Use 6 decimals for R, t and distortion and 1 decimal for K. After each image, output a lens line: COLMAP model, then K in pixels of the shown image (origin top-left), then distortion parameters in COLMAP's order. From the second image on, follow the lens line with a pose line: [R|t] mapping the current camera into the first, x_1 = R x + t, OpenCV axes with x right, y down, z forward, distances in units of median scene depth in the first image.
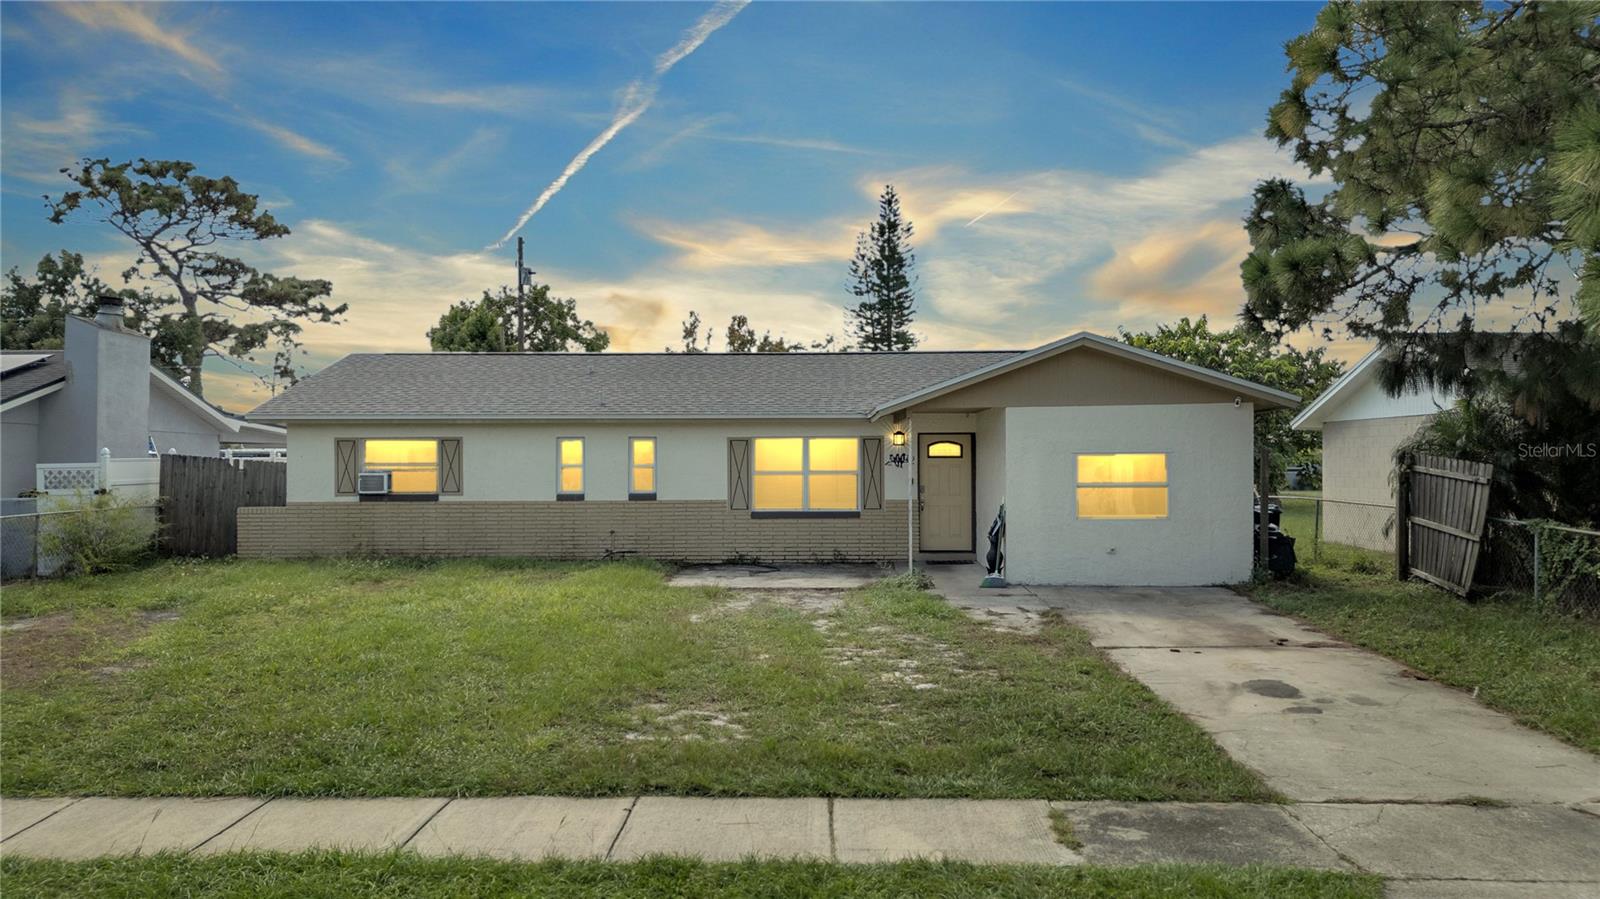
lens RADIAL K [[1130.6, 0, 800.0], [0, 1130.6, 449.5], [0, 0, 1]] dist [0.103696, -0.133060]
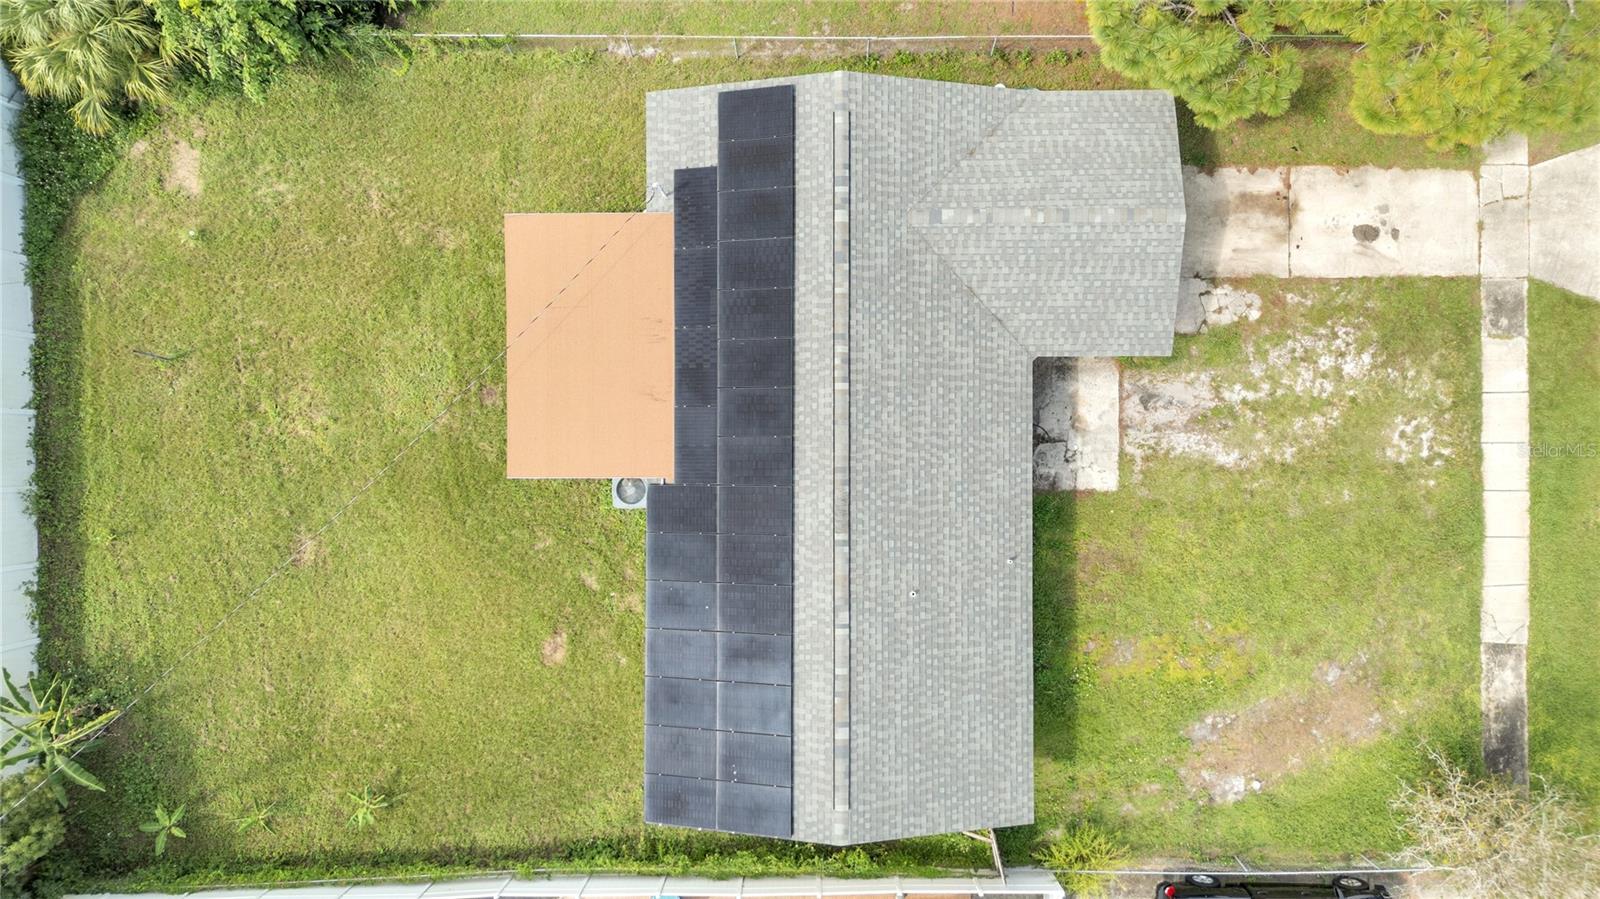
lens RADIAL K [[1130.6, 0, 800.0], [0, 1130.6, 449.5], [0, 0, 1]] dist [0.103696, -0.133060]
pose [[-0.021372, -0.999770, -0.001505, -0.049364], [-0.004549, -0.001408, 0.999989, -1.610894], [-0.999761, 0.021378, -0.004518, 1.496817]]
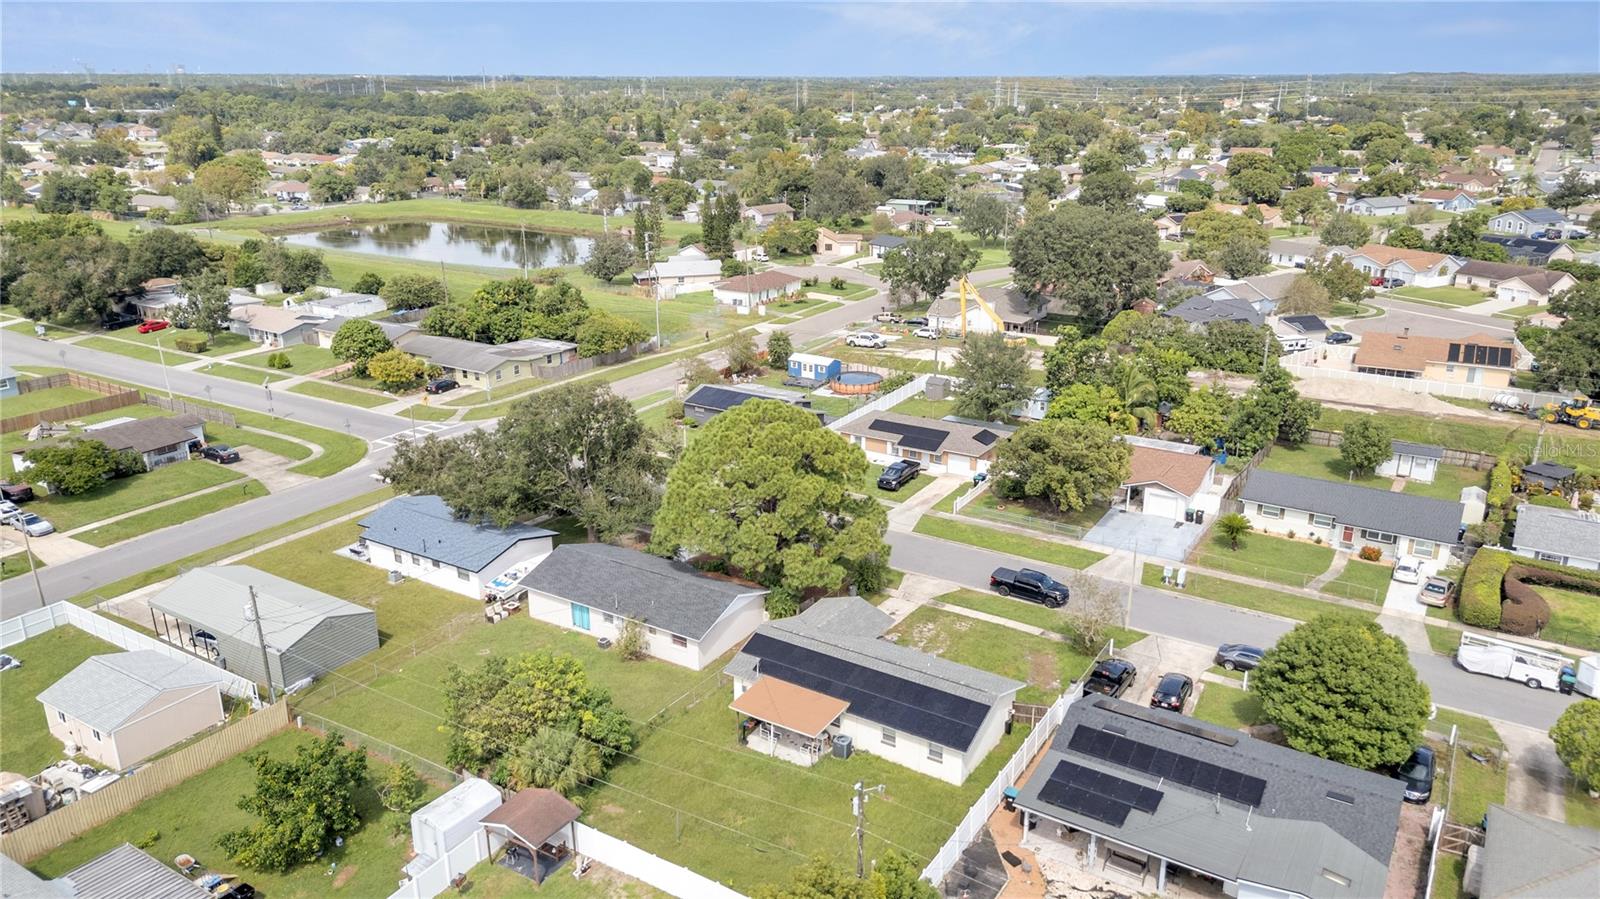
lens RADIAL K [[1130.6, 0, 800.0], [0, 1130.6, 449.5], [0, 0, 1]] dist [0.103696, -0.133060]
pose [[-0.846835, -0.163870, 0.505982, -1.848257], [-0.006873, 0.954644, 0.297672, -2.078765], [-0.531812, 0.248601, -0.809552, 4.769601]]
